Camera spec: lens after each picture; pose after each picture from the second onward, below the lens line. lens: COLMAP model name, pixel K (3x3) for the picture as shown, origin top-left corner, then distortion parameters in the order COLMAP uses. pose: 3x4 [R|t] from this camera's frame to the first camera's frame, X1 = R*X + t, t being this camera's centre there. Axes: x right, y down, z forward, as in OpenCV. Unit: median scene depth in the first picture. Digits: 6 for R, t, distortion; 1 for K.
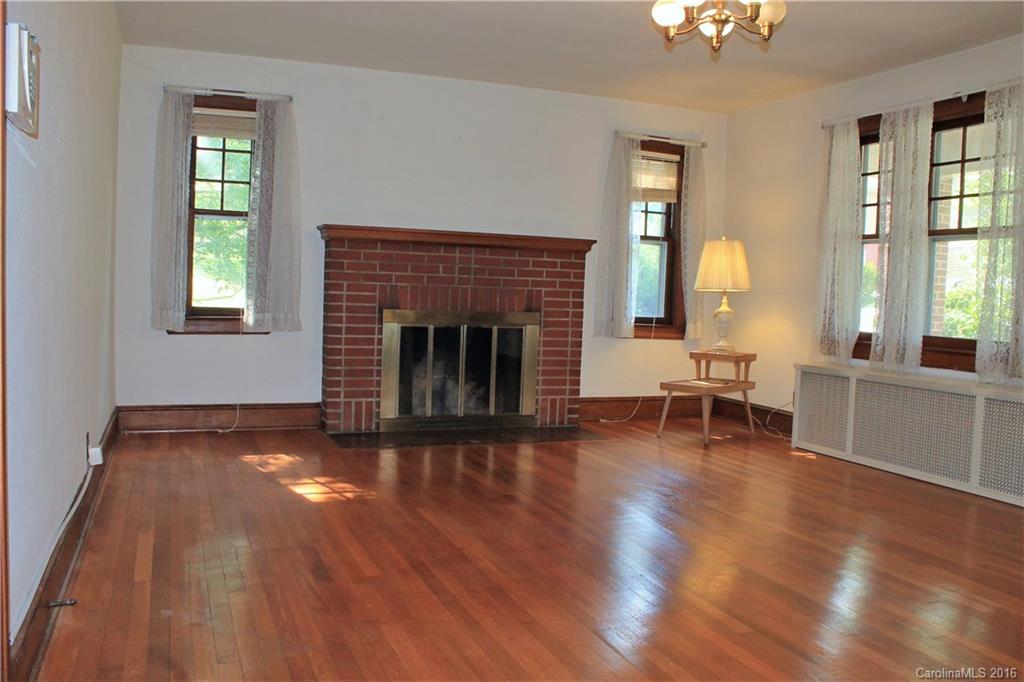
lens RADIAL K [[868.4, 0, 512.0], [0, 868.4, 341.0], [0, 0, 1]] dist [-0.120167, 0.008274]
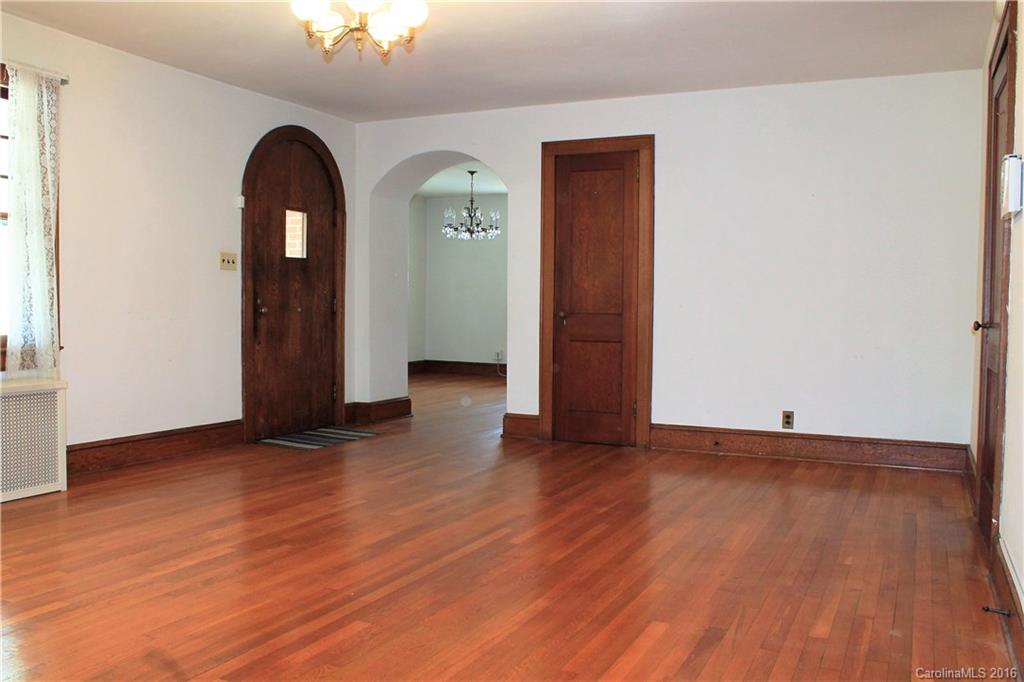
lens RADIAL K [[868.4, 0, 512.0], [0, 868.4, 341.0], [0, 0, 1]] dist [-0.120167, 0.008274]
pose [[-0.677628, -0.066122, 0.732426, -0.501122], [0.010328, 0.994996, 0.099381, -0.081420], [-0.735332, 0.074908, -0.673555, 1.230477]]
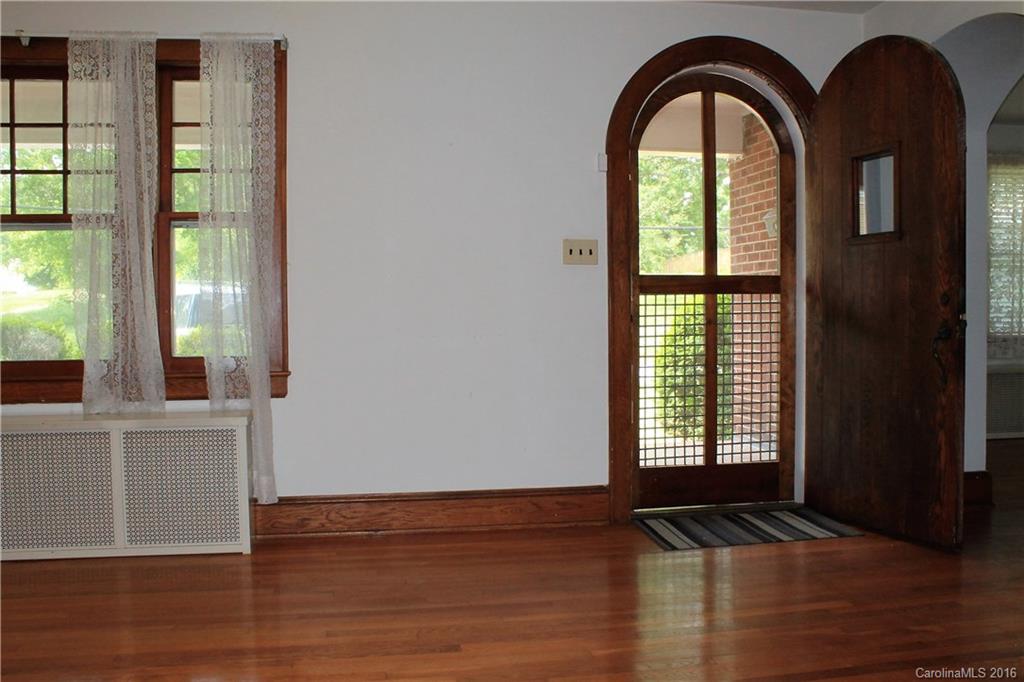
lens RADIAL K [[928.1, 0, 512.0], [0, 928.1, 341.0], [0, 0, 1]] dist [-0.182945, 0.176130]
pose [[0.227362, -0.062450, 0.971806, -0.161164], [0.071870, 0.996296, 0.047209, -0.029947], [-0.971155, 0.059110, 0.231008, 0.431813]]
